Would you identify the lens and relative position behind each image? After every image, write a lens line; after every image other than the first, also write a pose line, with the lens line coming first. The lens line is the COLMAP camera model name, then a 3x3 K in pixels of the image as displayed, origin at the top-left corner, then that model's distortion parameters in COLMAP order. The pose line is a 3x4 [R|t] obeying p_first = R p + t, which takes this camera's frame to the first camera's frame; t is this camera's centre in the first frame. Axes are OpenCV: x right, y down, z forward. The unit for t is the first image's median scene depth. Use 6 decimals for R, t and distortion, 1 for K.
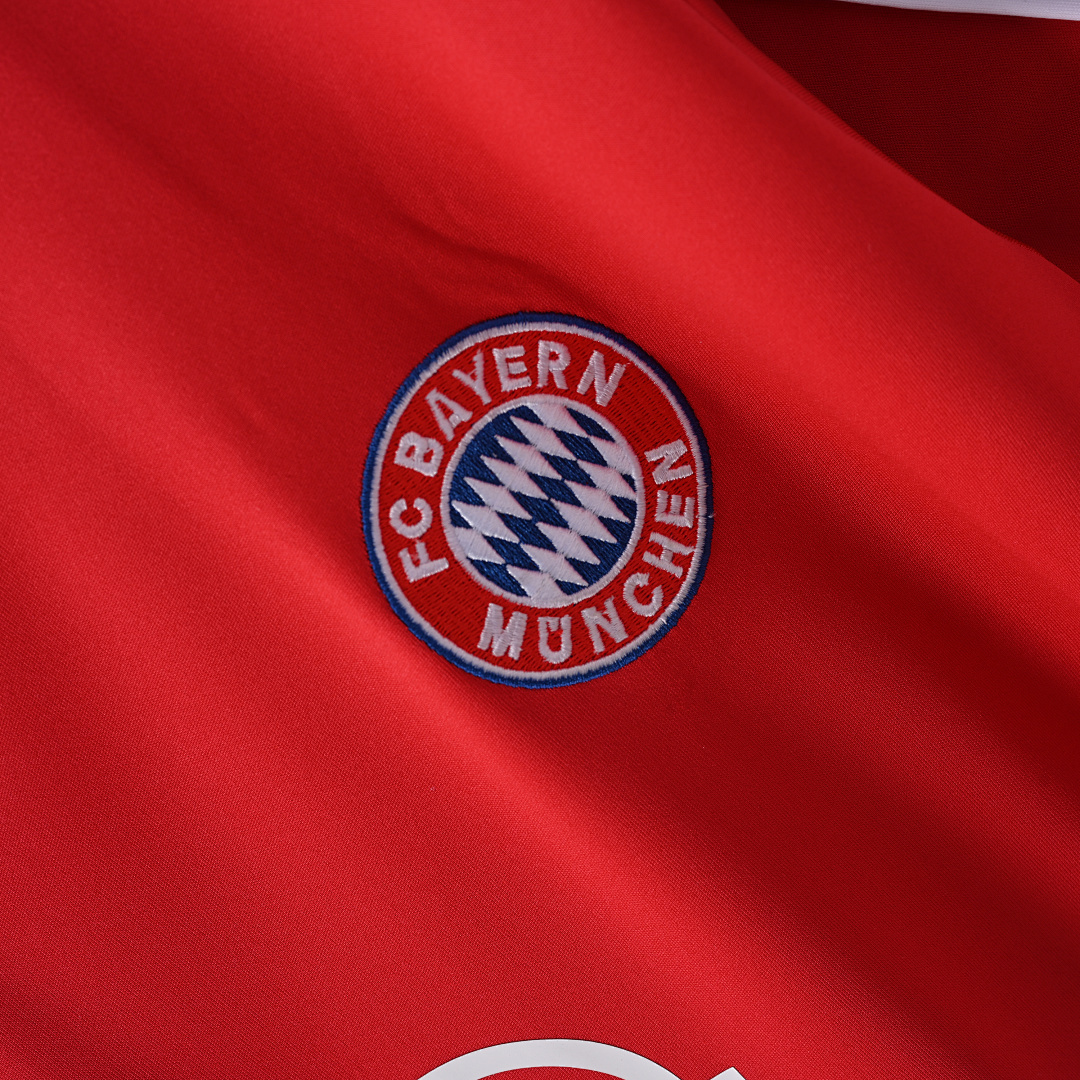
lens RADIAL K [[2453.0, 0, 541.7], [0, 2453.0, 541.3], [0, 0, 1]] dist [0.049695, 0.000000]
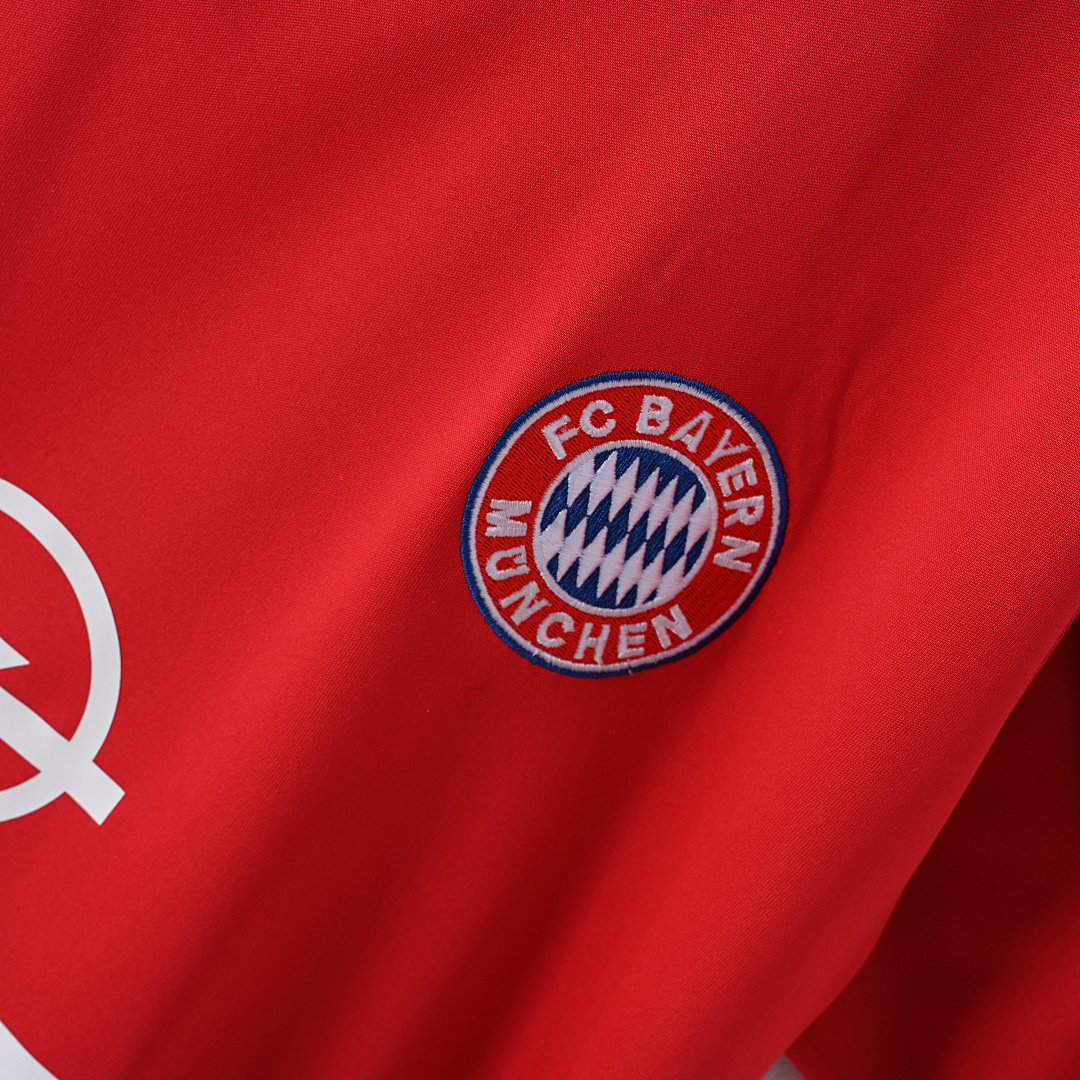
lens RADIAL K [[2453.0, 0, 541.1], [0, 2453.0, 538.4], [0, 0, 1]] dist [0.049695, 0.000000]
pose [[0.190224, 0.974019, 0.122889, -0.139694], [-0.965613, 0.208223, -0.155677, 0.196169], [-0.177221, -0.089050, 0.980134, -0.087748]]
